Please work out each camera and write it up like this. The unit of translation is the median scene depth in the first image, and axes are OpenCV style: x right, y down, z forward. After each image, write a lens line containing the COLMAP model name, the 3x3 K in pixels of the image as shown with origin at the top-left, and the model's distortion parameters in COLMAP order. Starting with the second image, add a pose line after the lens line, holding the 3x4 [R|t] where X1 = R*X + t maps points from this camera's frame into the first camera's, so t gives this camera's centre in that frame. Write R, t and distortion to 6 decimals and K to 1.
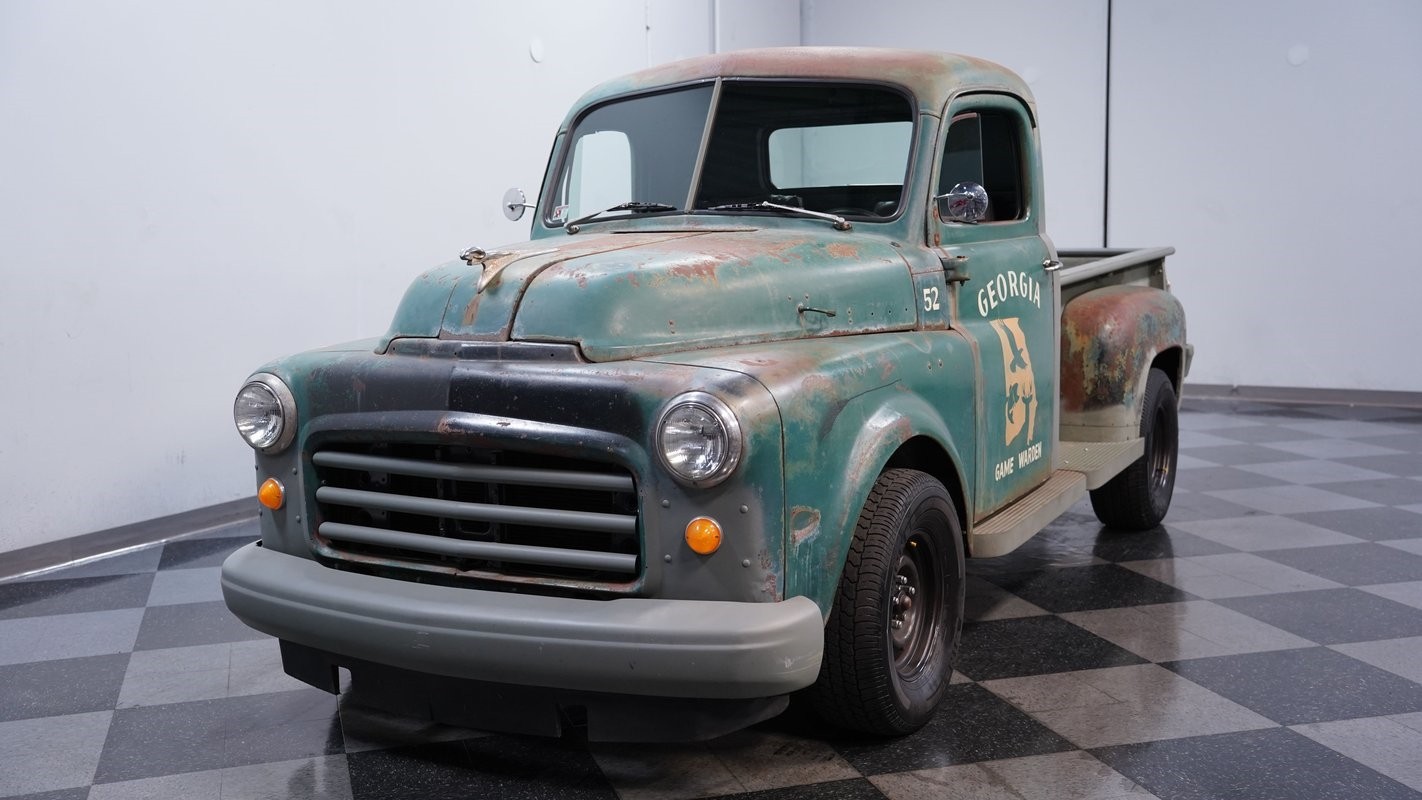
lens RADIAL K [[1505.6, 0, 711.0], [0, 1505.6, 400.0], [0, 0, 1]] dist [0.081248, 0.007058]
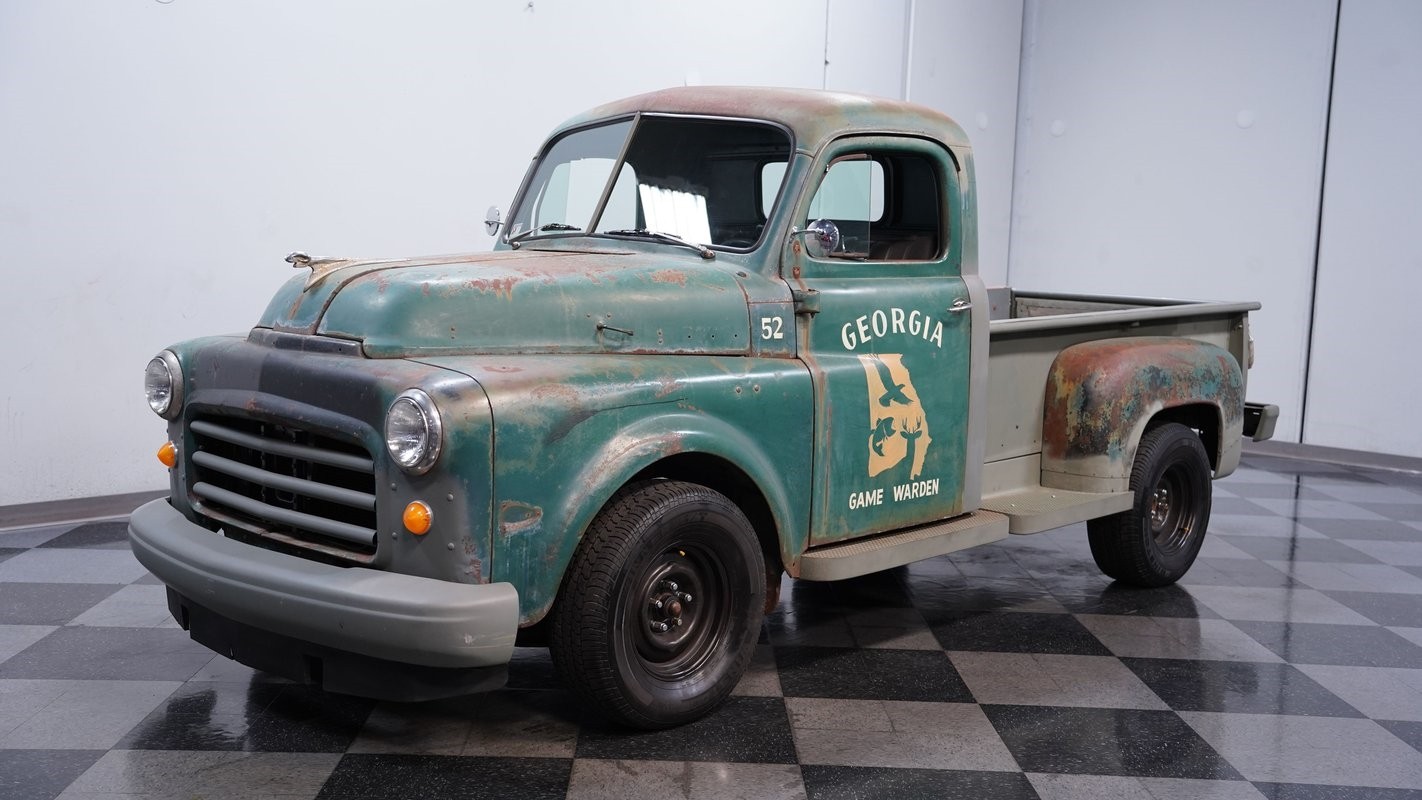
lens RADIAL K [[1505.6, 0, 711.0], [0, 1505.6, 400.0], [0, 0, 1]] dist [0.081248, 0.007058]
pose [[0.962190, 0.078861, -0.260711, 0.422265], [-0.083672, 0.996466, -0.007387, -0.006202], [0.259207, 0.028921, 0.965389, -0.024867]]
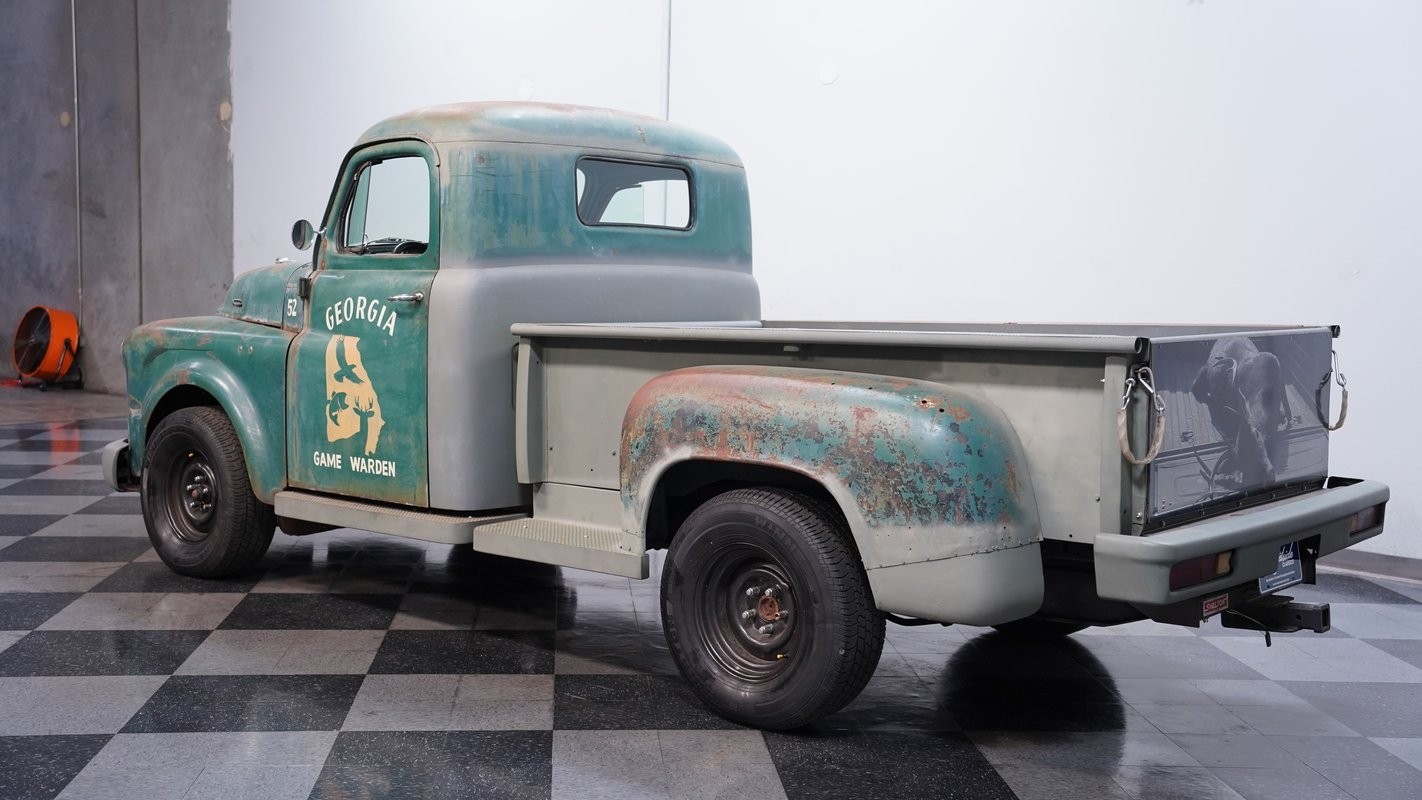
lens RADIAL K [[1505.6, 0, 711.0], [0, 1505.6, 400.0], [0, 0, 1]] dist [0.081248, 0.007058]
pose [[-0.197027, 0.098598, -0.975428, 1.535191], [-0.141153, 0.981711, 0.127744, -0.232166], [0.970184, 0.162853, -0.179506, 1.781969]]
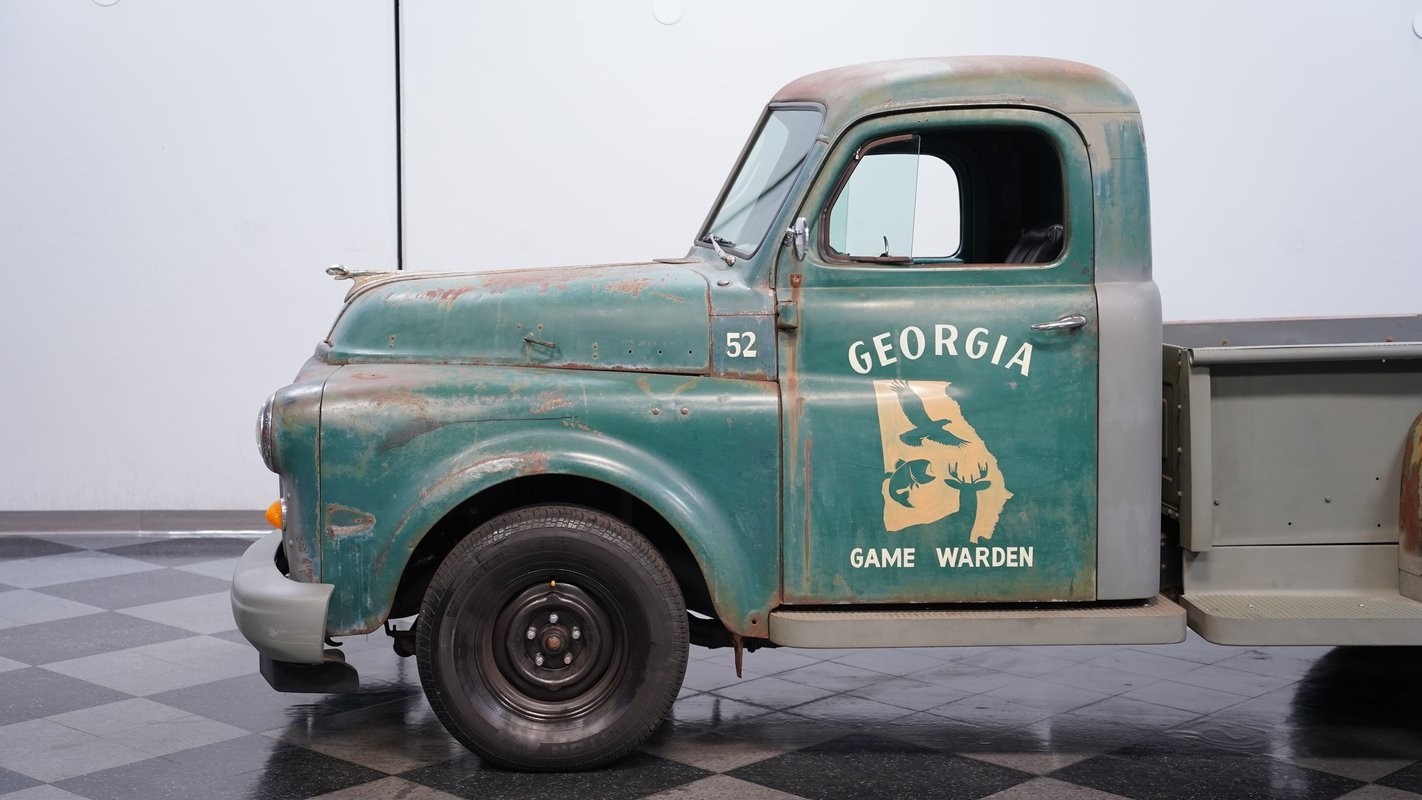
lens RADIAL K [[1987.3, 0, 711.0], [0, 1987.3, 400.0], [0, 0, 1]] dist [0.205444, 0.067047]
pose [[0.507048, 0.096367, -0.856514, 1.289278], [-0.121668, 0.991782, 0.039560, -0.087202], [0.853287, 0.084152, 0.514606, 0.407743]]
